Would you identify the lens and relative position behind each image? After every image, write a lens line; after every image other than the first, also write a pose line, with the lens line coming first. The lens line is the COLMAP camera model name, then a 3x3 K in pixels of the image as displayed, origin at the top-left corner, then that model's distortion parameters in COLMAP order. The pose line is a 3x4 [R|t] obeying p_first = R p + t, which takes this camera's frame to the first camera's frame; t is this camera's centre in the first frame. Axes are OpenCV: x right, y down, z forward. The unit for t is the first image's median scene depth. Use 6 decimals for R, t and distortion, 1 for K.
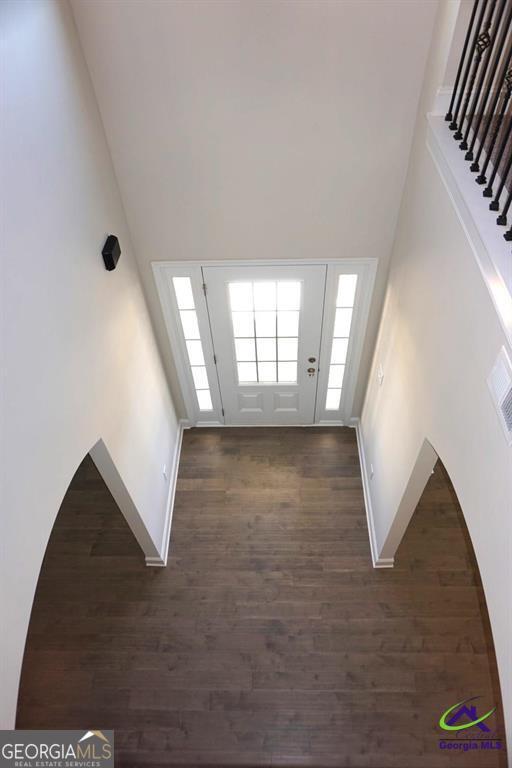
lens RADIAL K [[519.4, 0, 256.9], [0, 519.4, 383.7], [0, 0, 1]] dist [-0.034632, 0.012406]
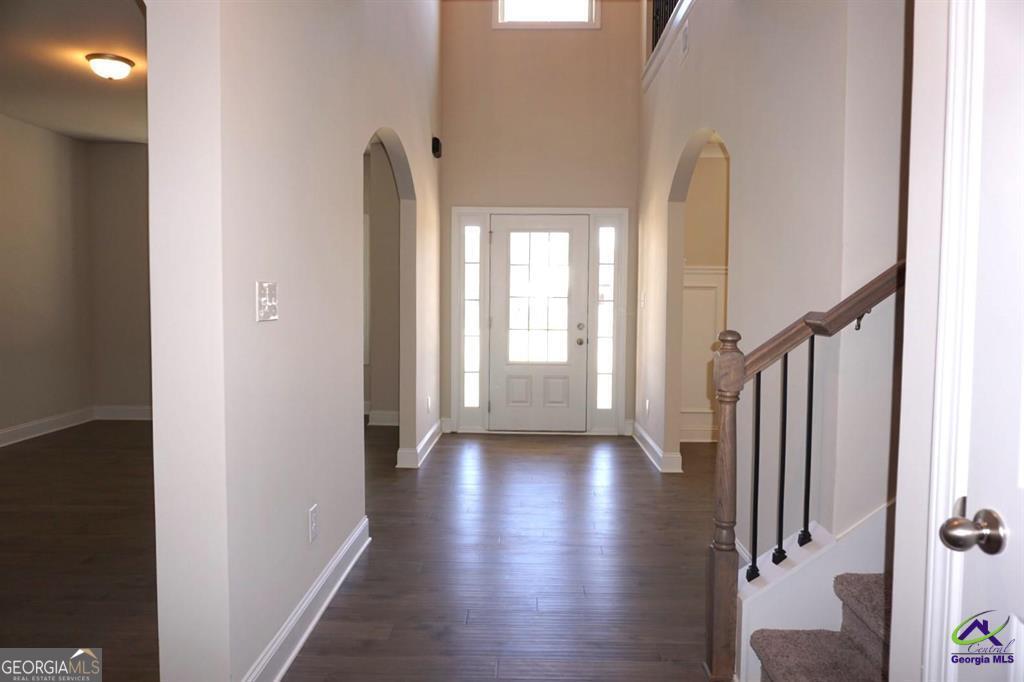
lens RADIAL K [[692.5, 0, 512.7], [0, 692.5, 341.0], [0, 0, 1]] dist [-0.034632, 0.012406]
pose [[0.998942, 0.045972, -0.001398, -0.030468], [-0.032445, 0.682801, -0.729884, 1.023890], [-0.032600, 0.729157, 0.683570, 0.054696]]
